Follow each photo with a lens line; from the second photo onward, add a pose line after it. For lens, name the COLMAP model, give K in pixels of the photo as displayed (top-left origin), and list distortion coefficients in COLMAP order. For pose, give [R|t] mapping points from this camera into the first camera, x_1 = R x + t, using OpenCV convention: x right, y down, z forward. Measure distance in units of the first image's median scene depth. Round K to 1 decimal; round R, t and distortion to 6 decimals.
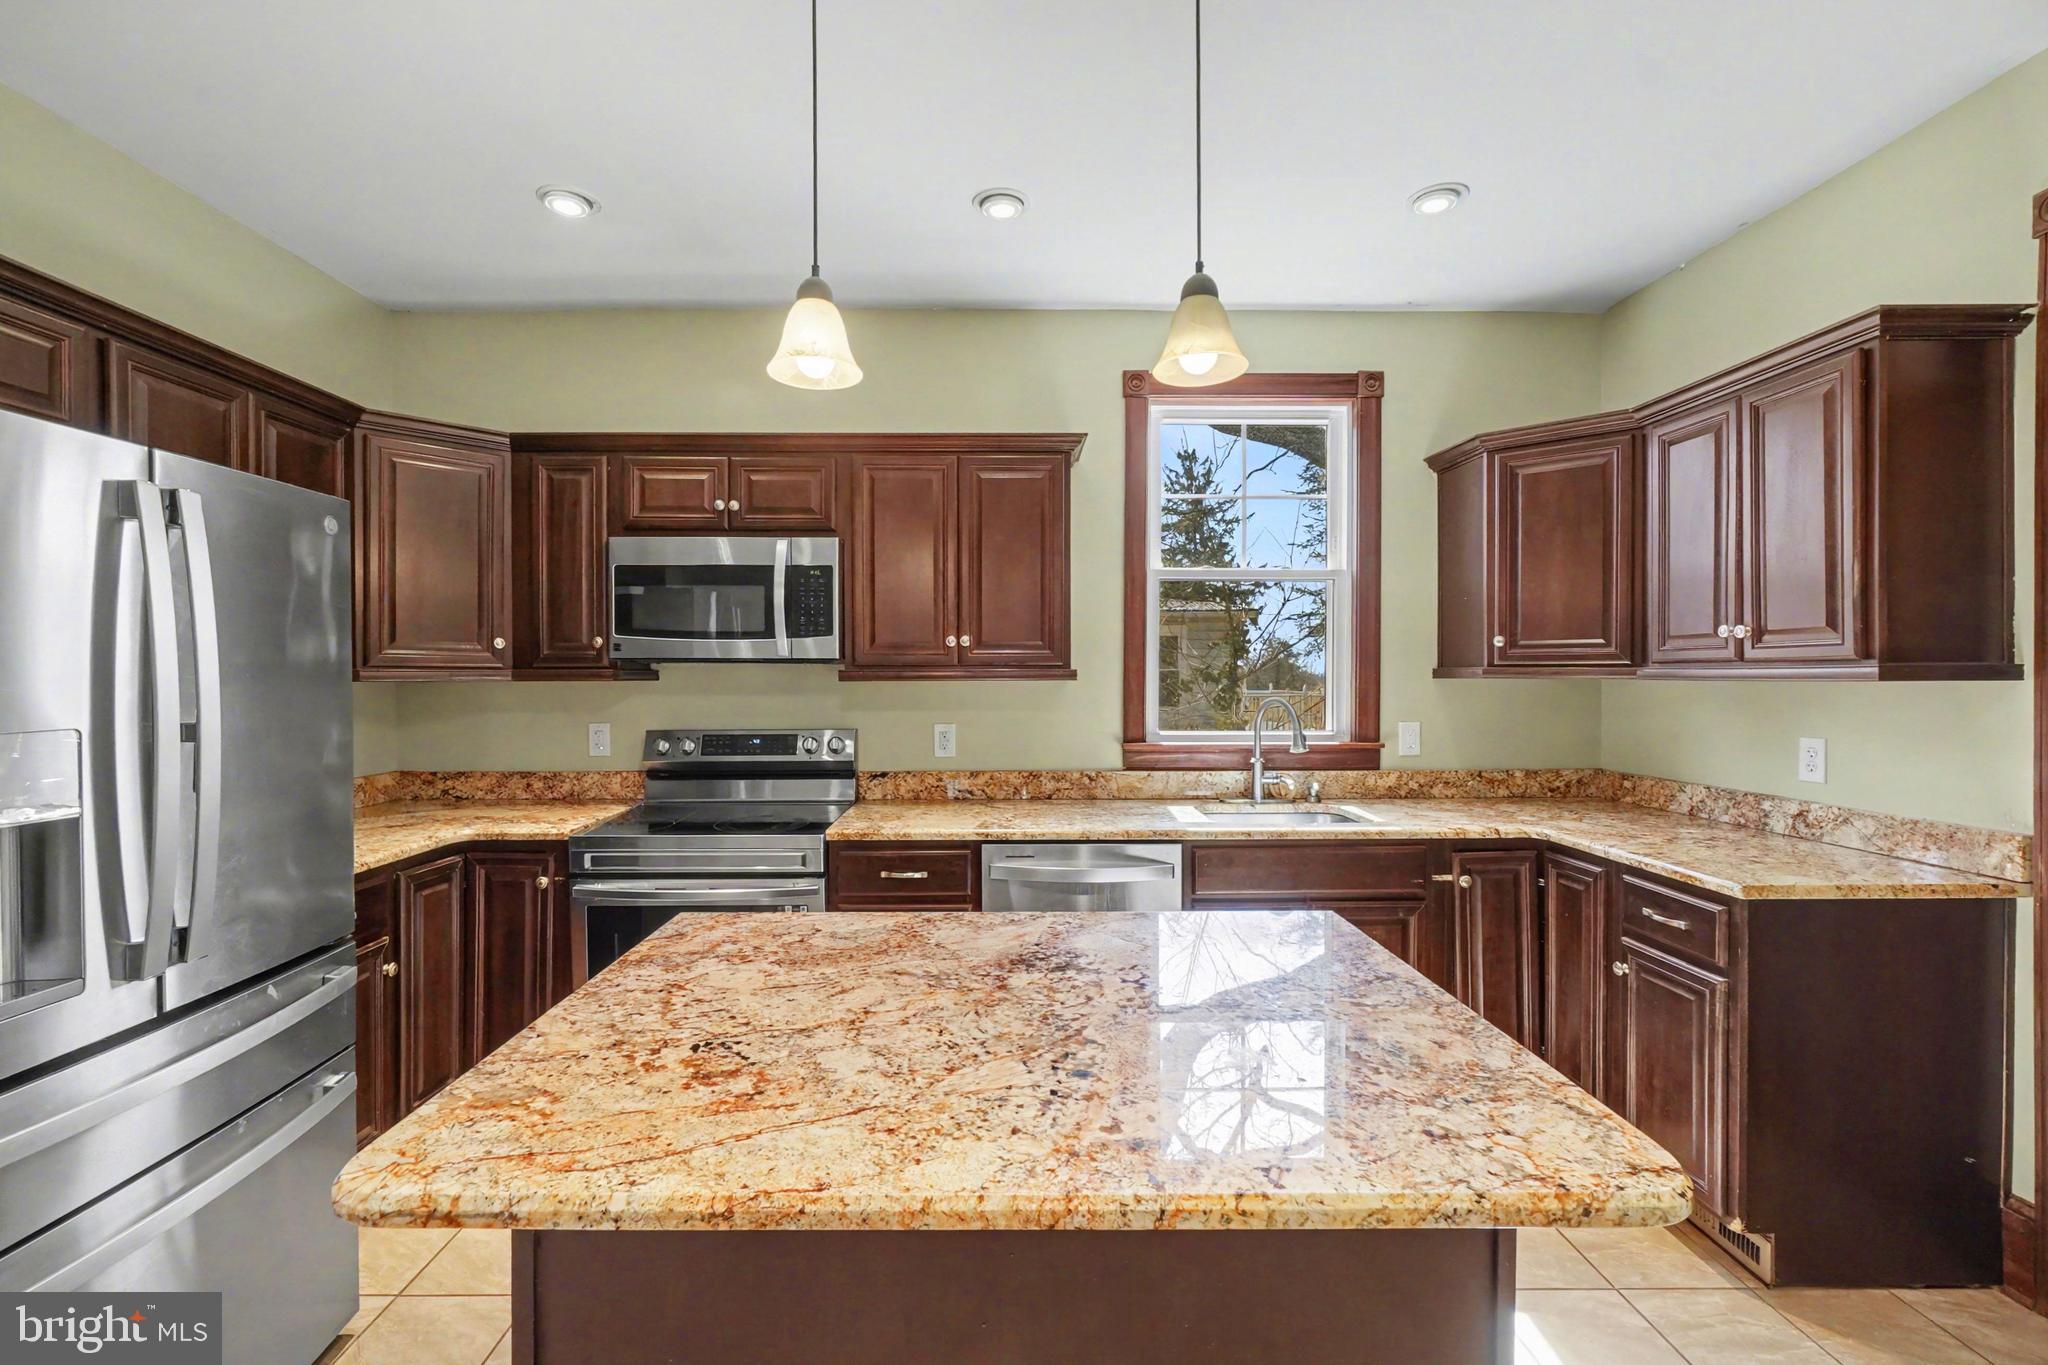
lens RADIAL K [[893.2, 0, 999.0], [0, 893.2, 675.3], [0, 0, 1]] dist [-0.008449, 0.001559]
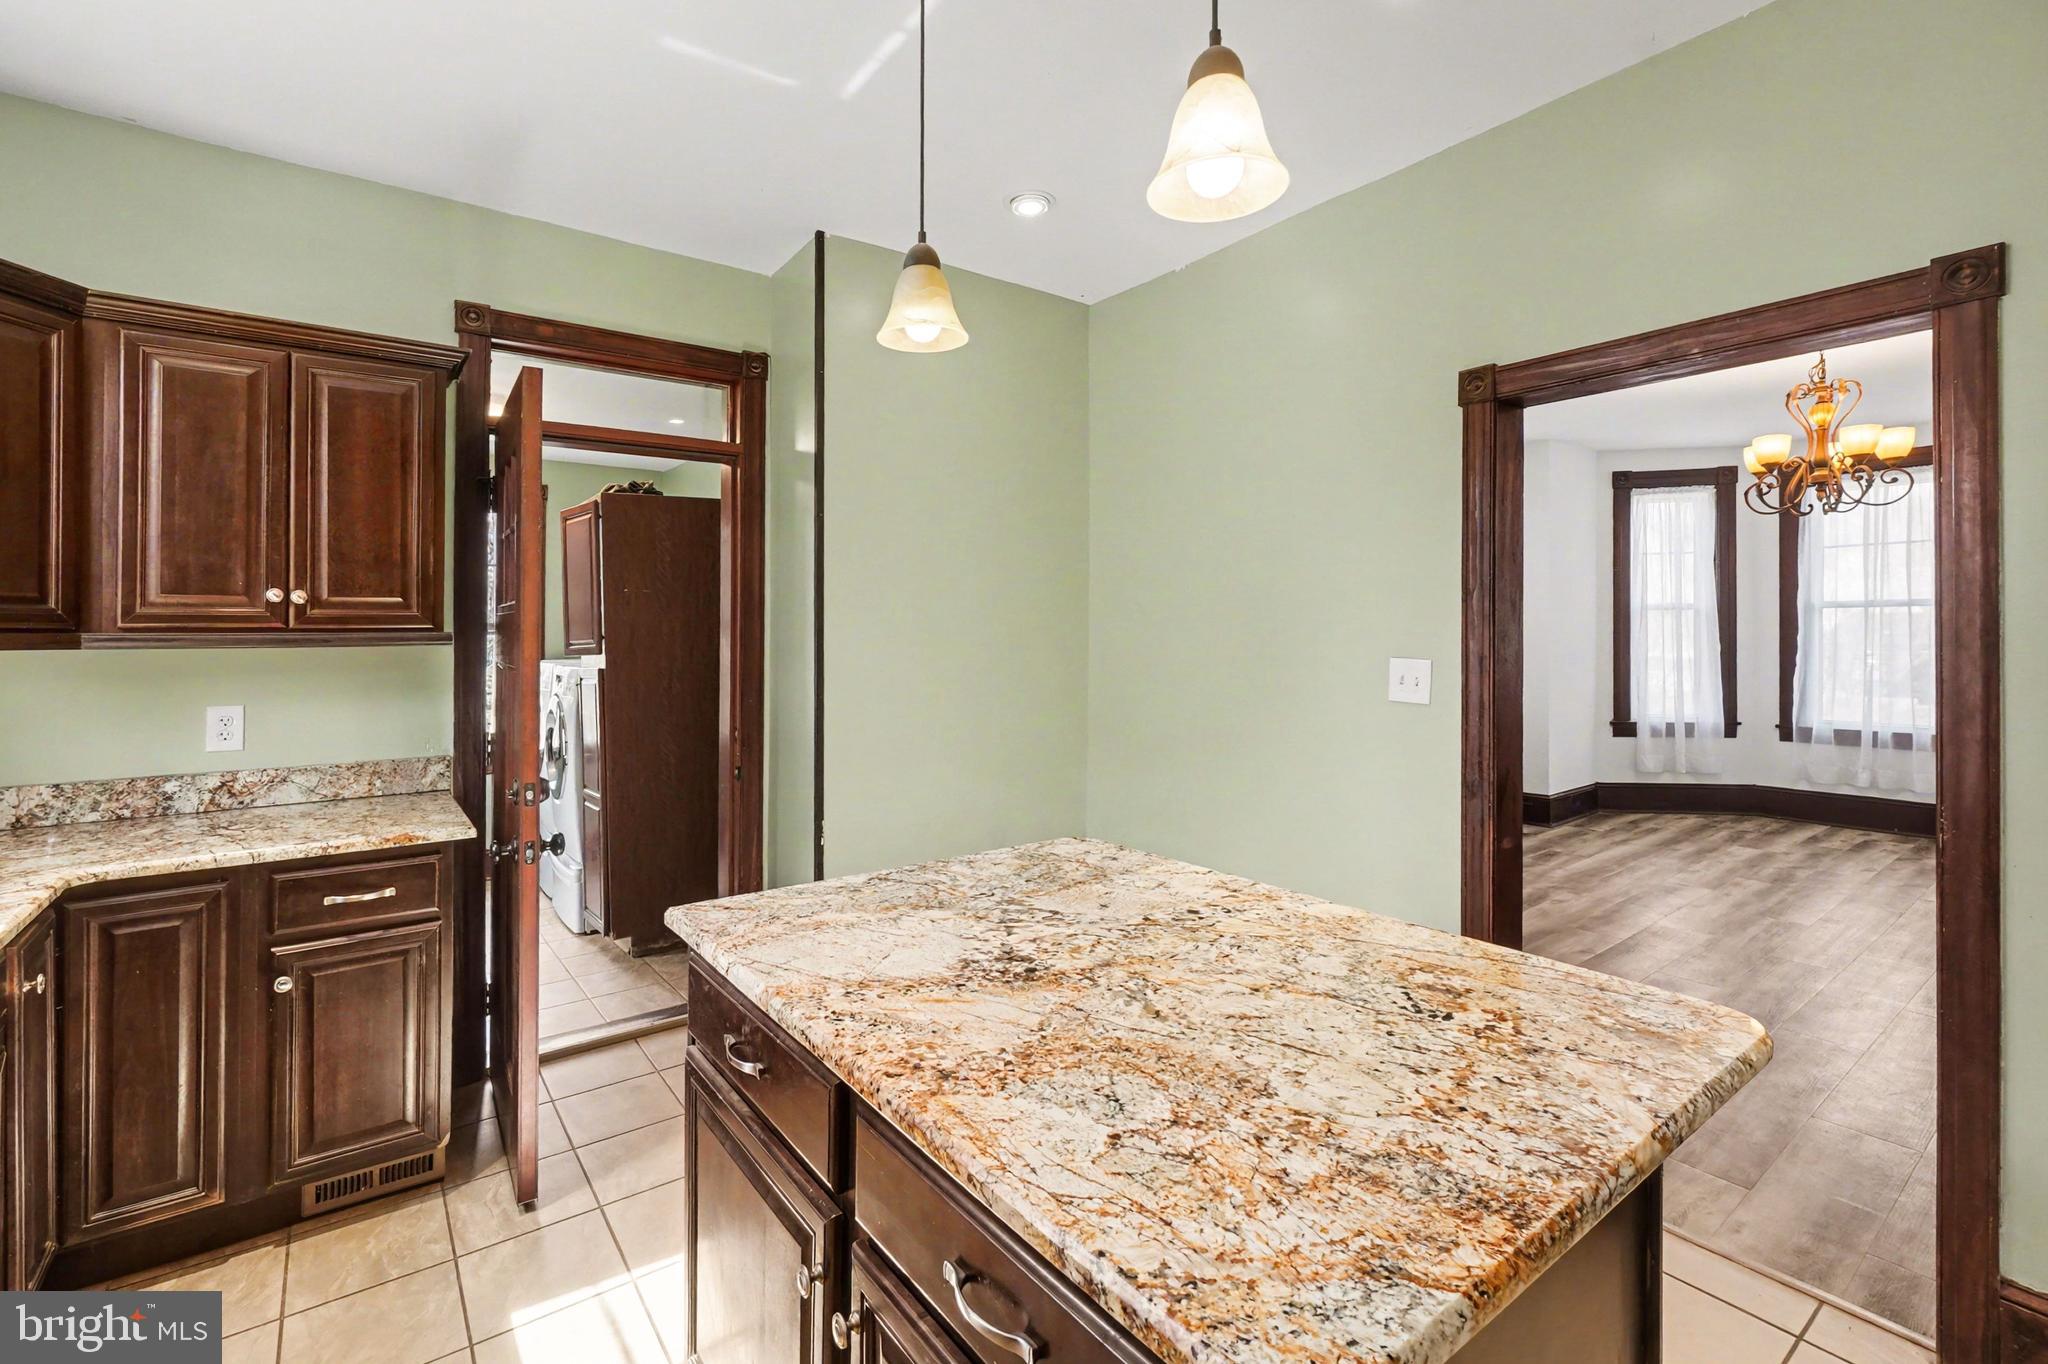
lens RADIAL K [[893.2, 0, 996.5], [0, 893.2, 646.2], [0, 0, 1]] dist [-0.008449, 0.001559]
pose [[-0.583416, -0.007653, 0.812138, -0.420498], [0.005144, 0.999901, 0.013118, -0.004926], [-0.812158, 0.011831, -0.583318, 0.981137]]
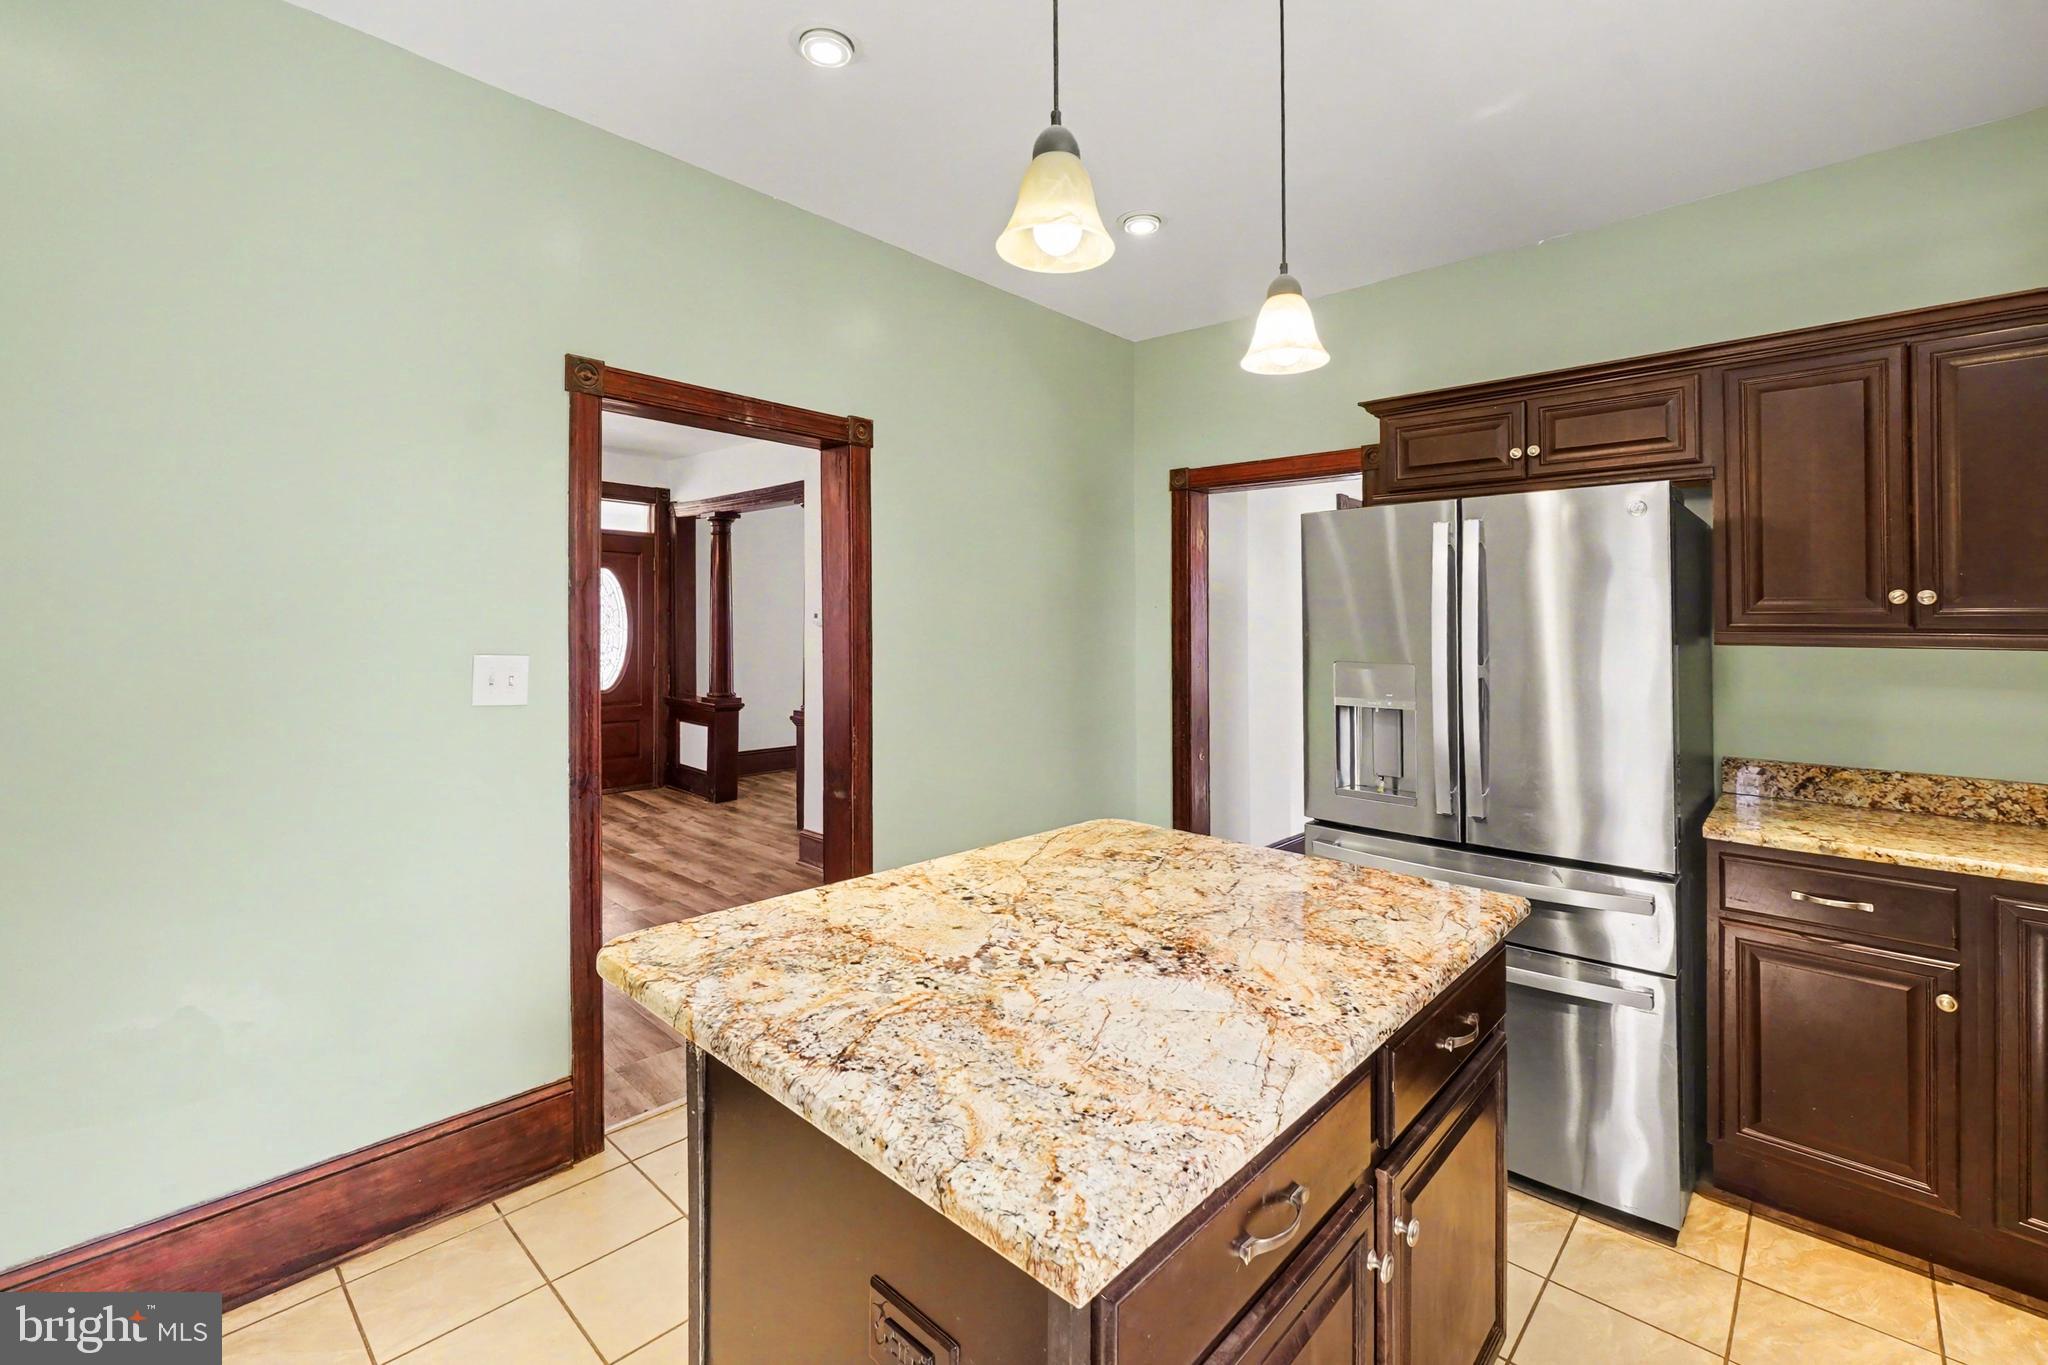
lens RADIAL K [[893.2, 0, 1016.4], [0, 893.2, 614.6], [0, 0, 1]] dist [-0.008449, 0.001559]
pose [[-0.690625, -0.016596, -0.723023, 0.527828], [-0.010710, 0.999862, -0.012720, -0.007339], [0.723134, -0.001041, -0.690707, 0.976854]]
